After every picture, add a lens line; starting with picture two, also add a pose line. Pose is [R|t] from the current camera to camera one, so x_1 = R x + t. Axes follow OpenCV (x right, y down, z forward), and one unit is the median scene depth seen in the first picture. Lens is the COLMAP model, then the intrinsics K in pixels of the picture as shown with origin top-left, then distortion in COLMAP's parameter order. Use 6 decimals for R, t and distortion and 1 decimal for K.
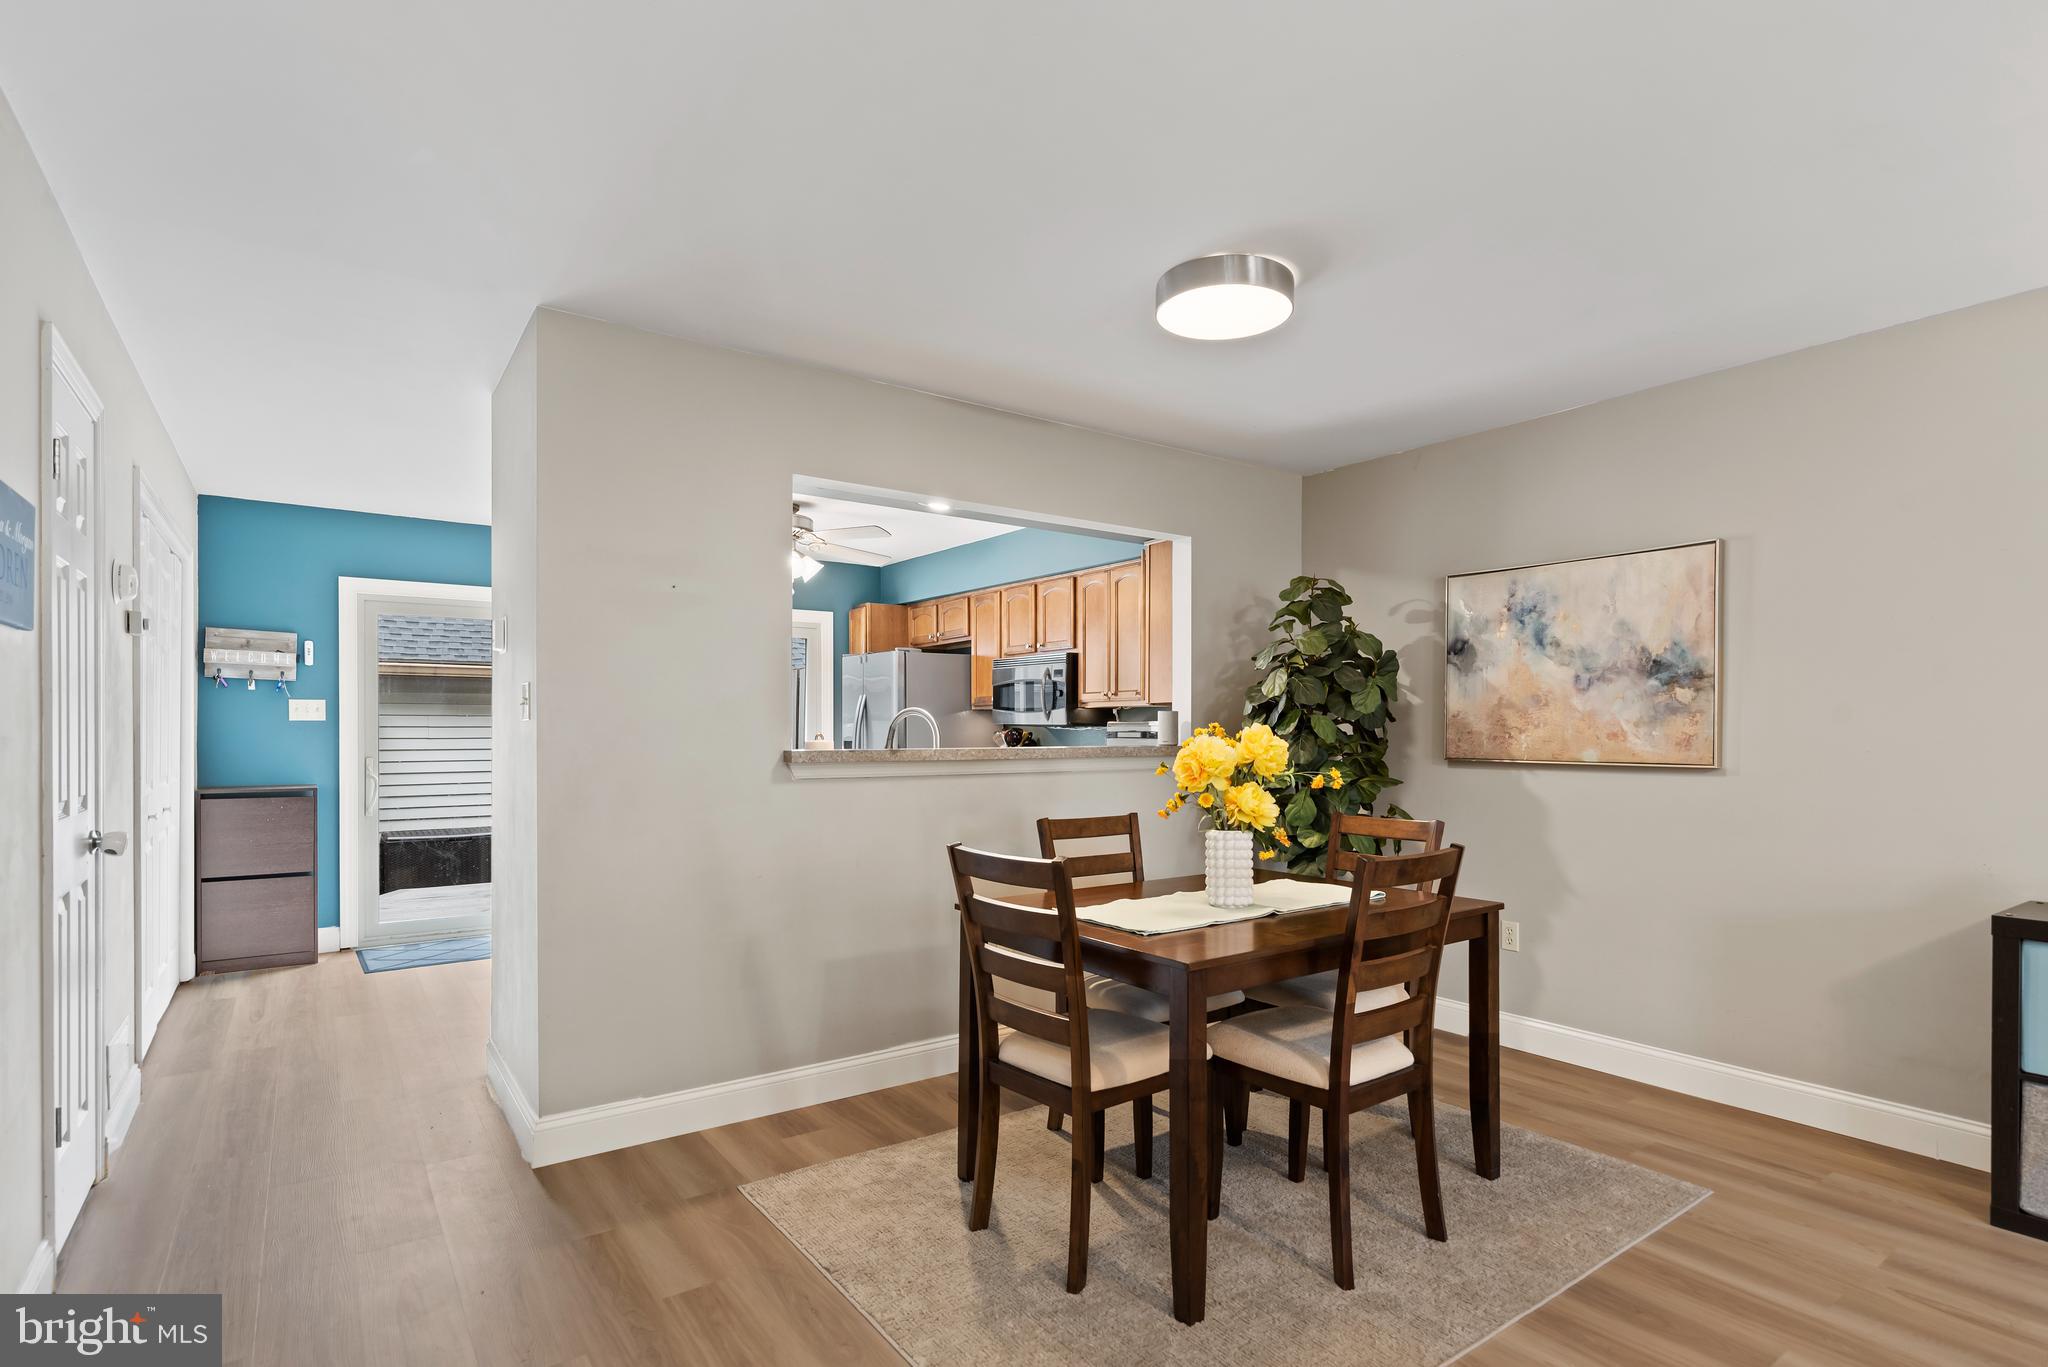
lens RADIAL K [[1021.8, 0, 1043.9], [0, 1021.8, 730.7], [0, 0, 1]] dist [0.000987, 0.000302]
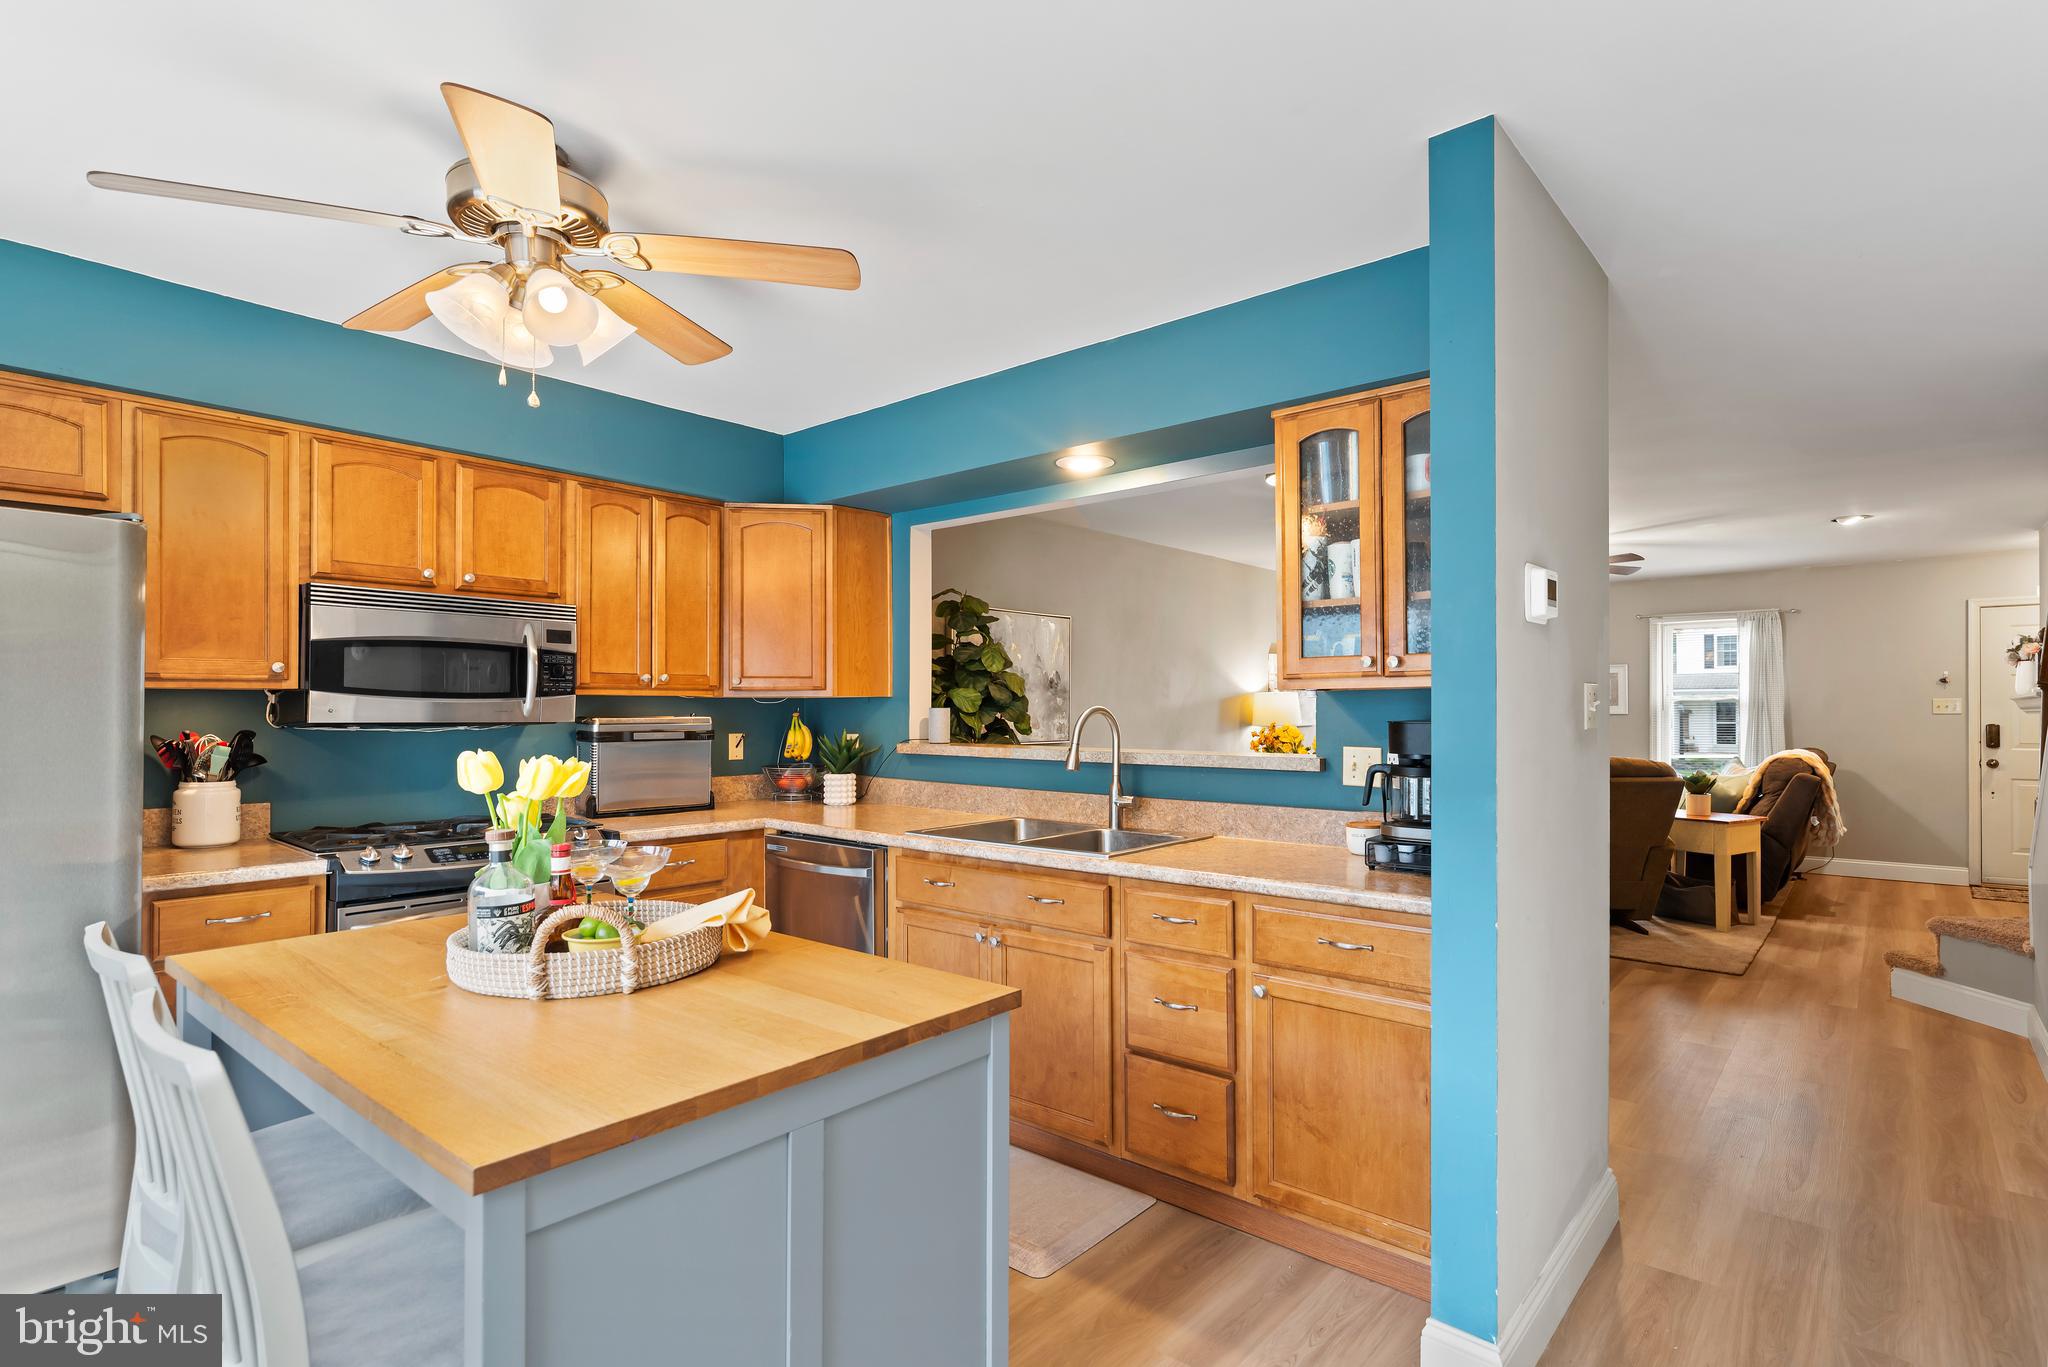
lens RADIAL K [[1005.3, 0, 1064.3], [0, 1005.3, 710.4], [0, 0, 1]] dist [0.000526, 0.000534]
pose [[-0.251620, -0.002696, 0.967822, -0.905677], [0.000240, 0.999996, 0.002848, -0.021572], [-0.967826, 0.000949, -0.251619, 1.236744]]
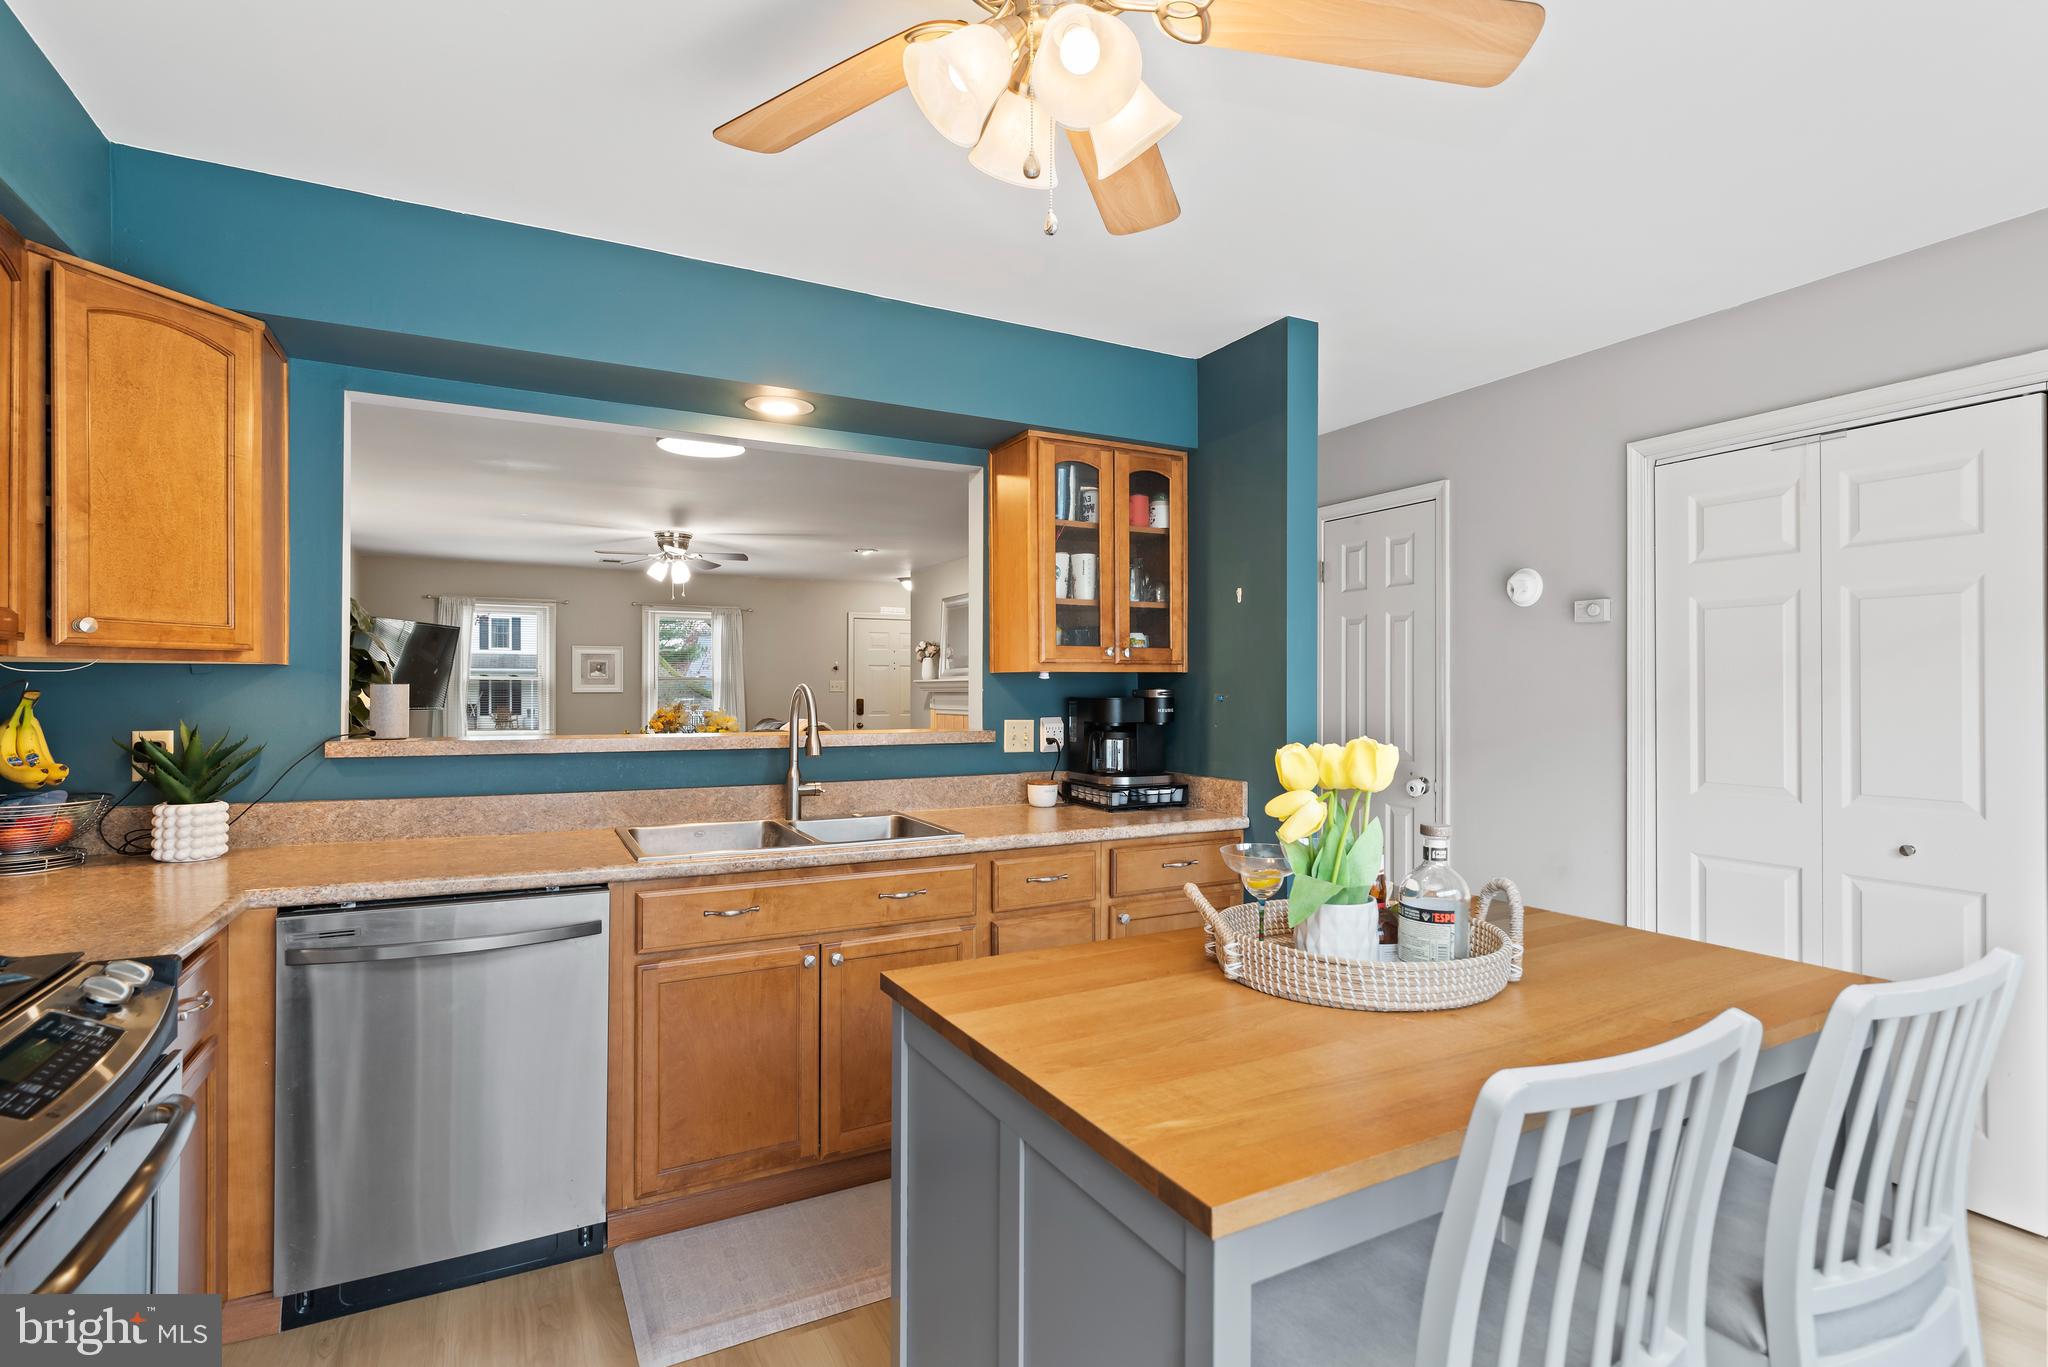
lens RADIAL K [[1004.2, 0, 1038.4], [0, 1004.2, 692.1], [0, 0, 1]] dist [-0.000263, -0.000088]
pose [[-0.989878, -0.003653, 0.141872, -0.397809], [-0.003069, 0.999986, 0.004336, -0.021304], [-0.141885, 0.003856, -0.989876, 1.714001]]
